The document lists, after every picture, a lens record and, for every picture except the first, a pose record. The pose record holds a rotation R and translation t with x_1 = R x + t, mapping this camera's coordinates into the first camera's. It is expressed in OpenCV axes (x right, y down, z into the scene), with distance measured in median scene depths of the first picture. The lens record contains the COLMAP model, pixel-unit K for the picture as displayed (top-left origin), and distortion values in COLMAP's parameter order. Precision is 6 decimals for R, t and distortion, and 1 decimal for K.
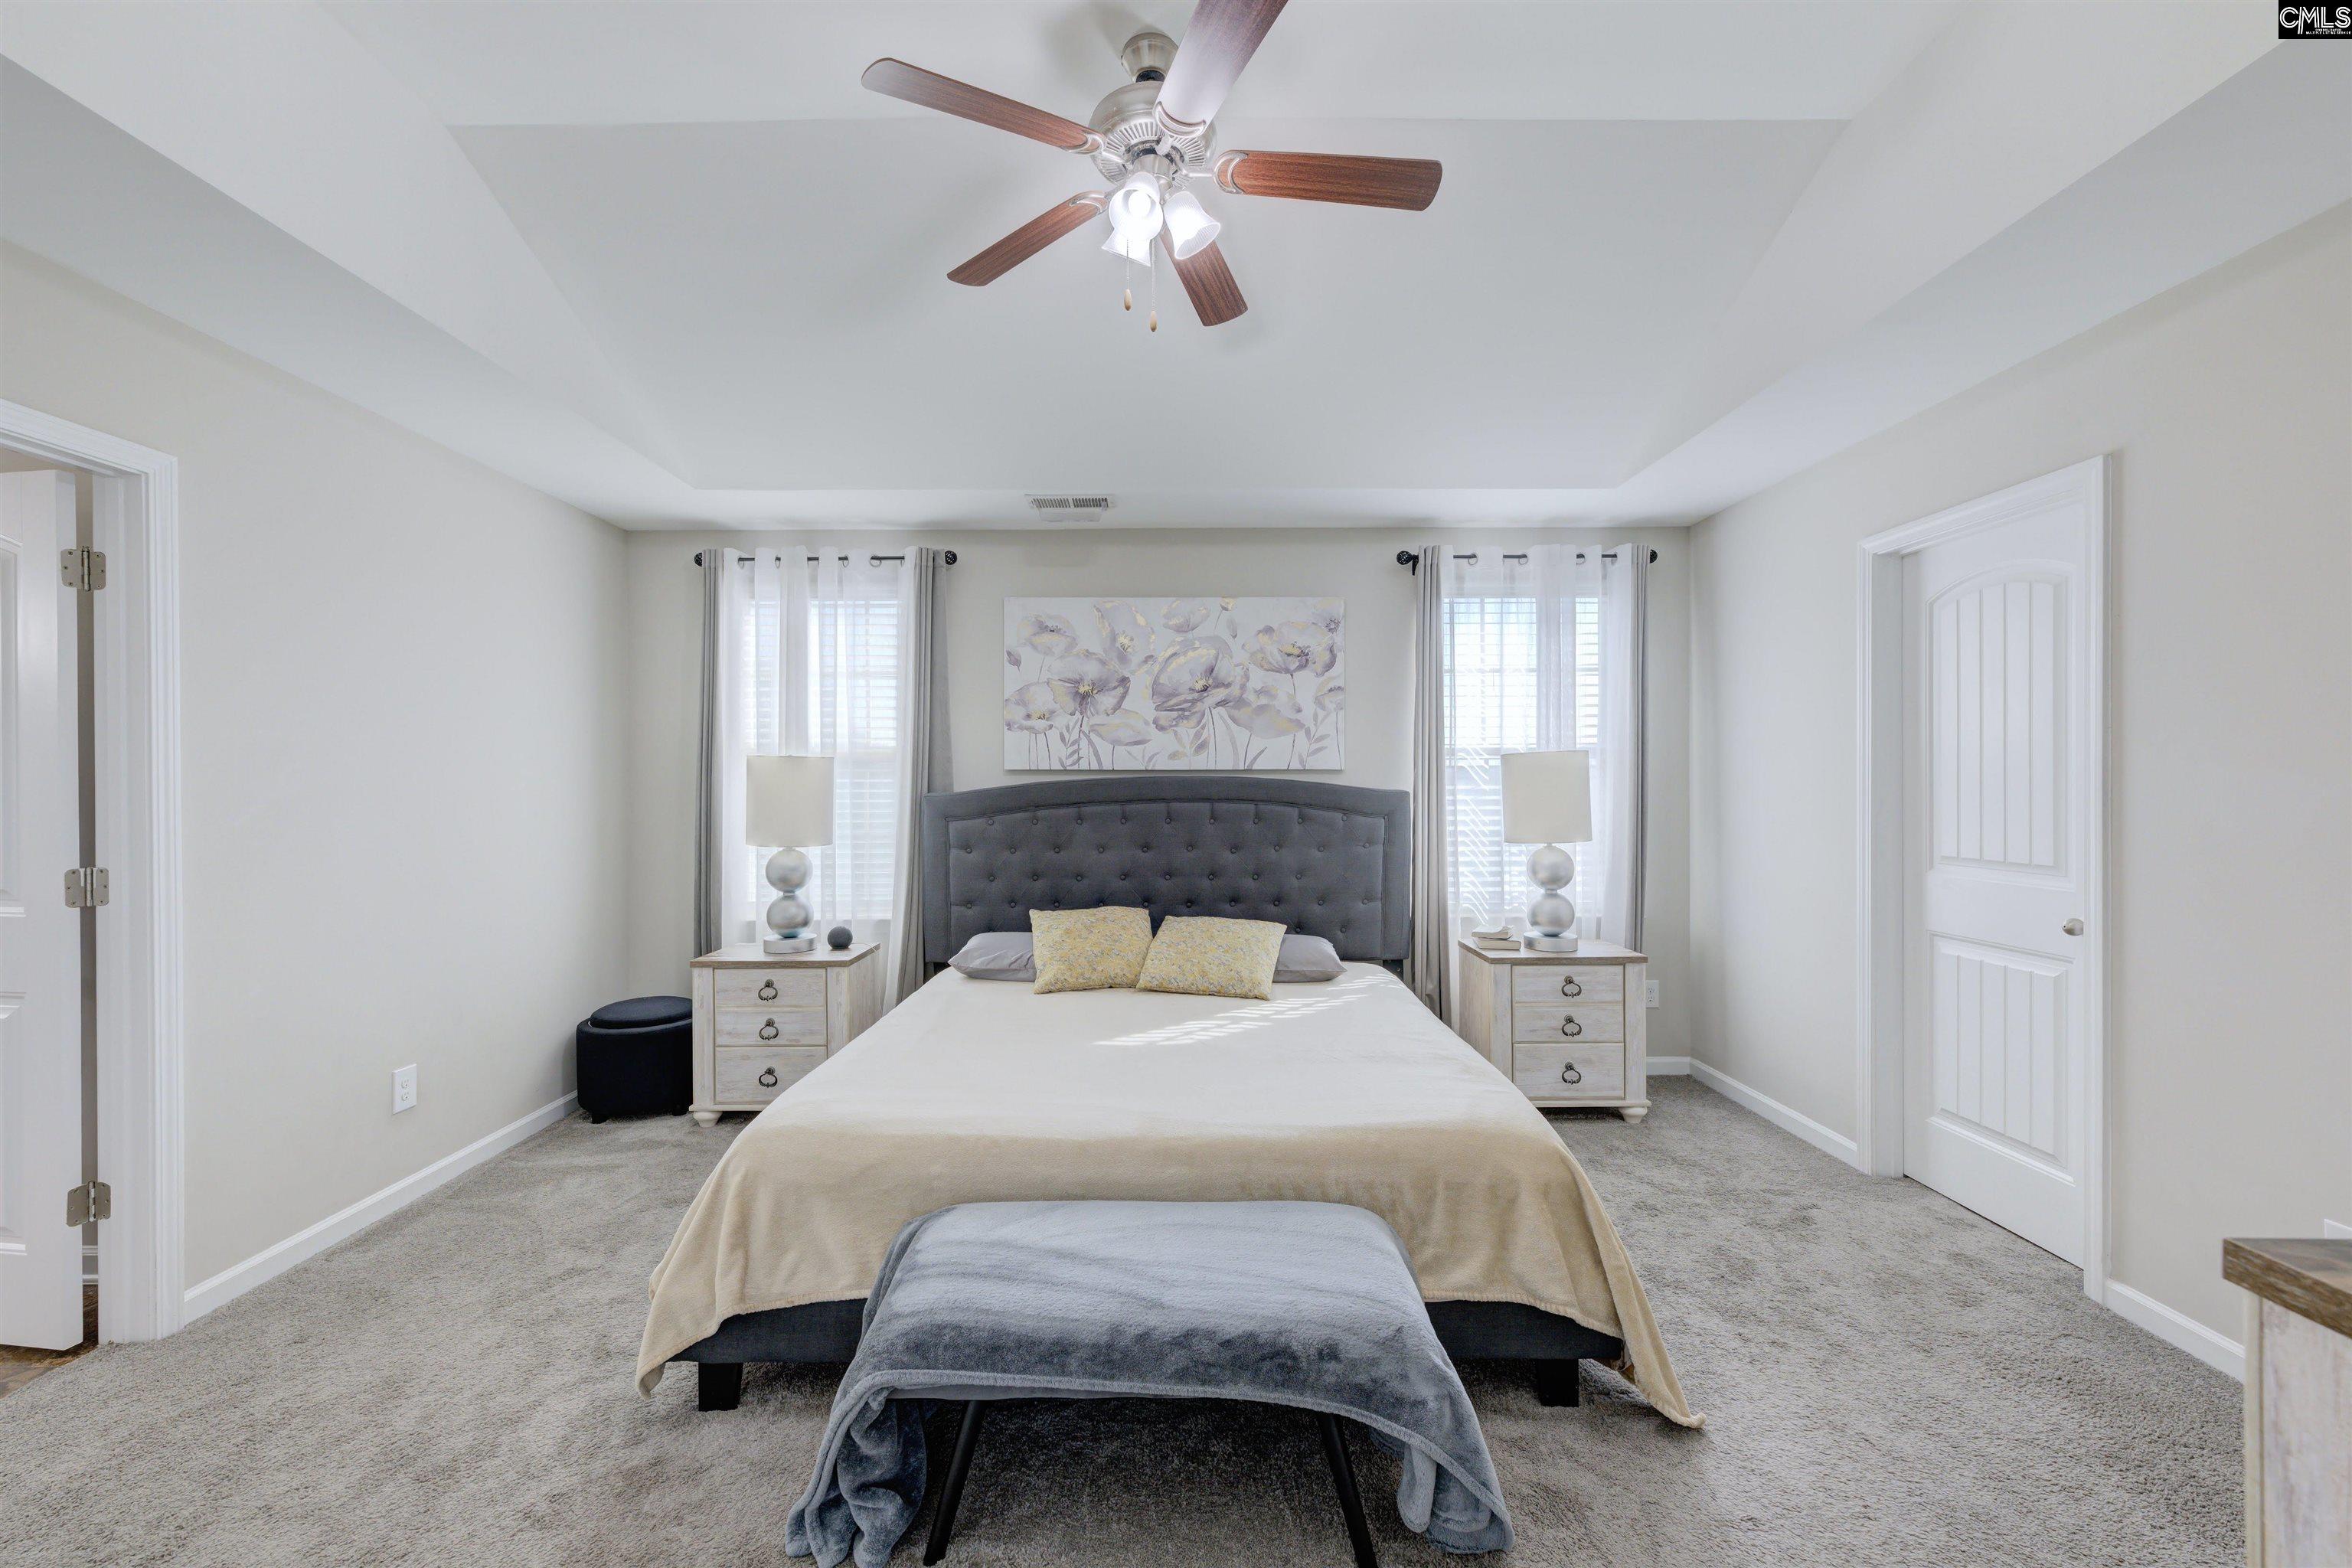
lens RADIAL K [[916.5, 0, 1145.9], [0, 916.5, 785.9], [0, 0, 1]] dist [0.000335, 0.000185]
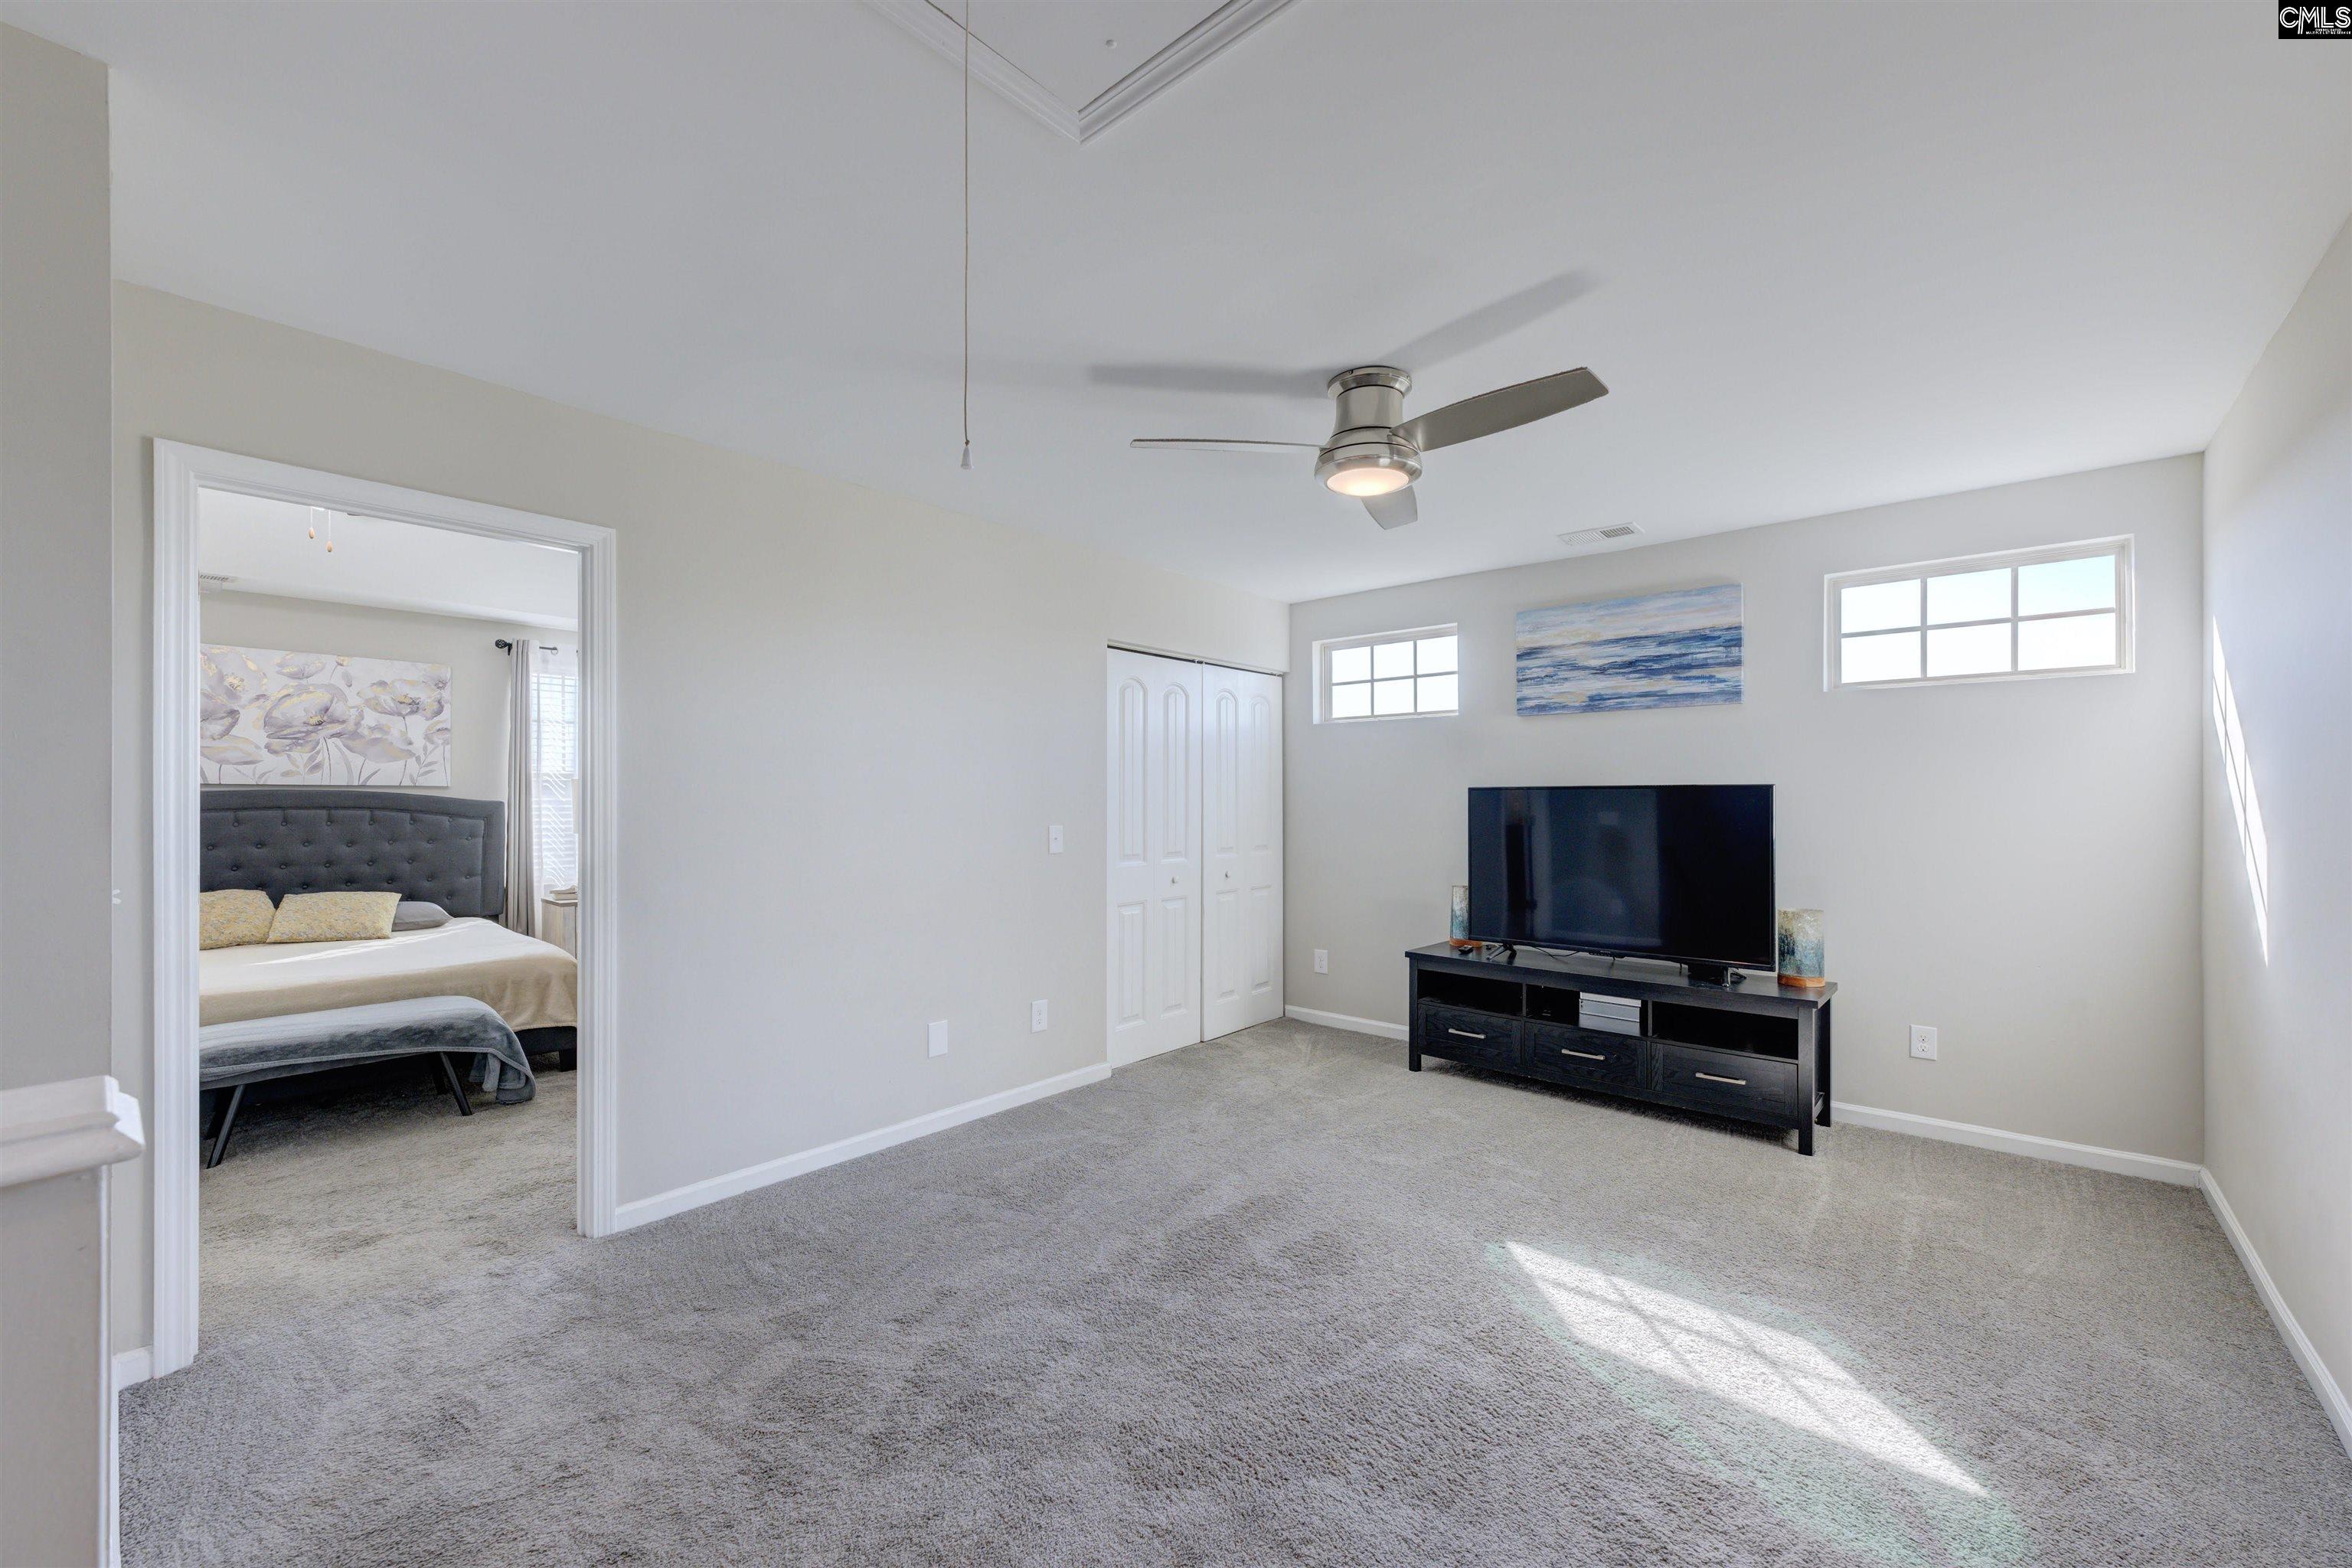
lens RADIAL K [[926.0, 0, 1173.7], [0, 926.0, 799.9], [0, 0, 1]] dist [-0.000293, 0.000036]
pose [[0.633128, 0.002833, 0.774042, -0.188716], [-0.003991, 0.999992, -0.000395, -0.000575], [-0.774037, -0.002839, 0.633134, -0.795113]]
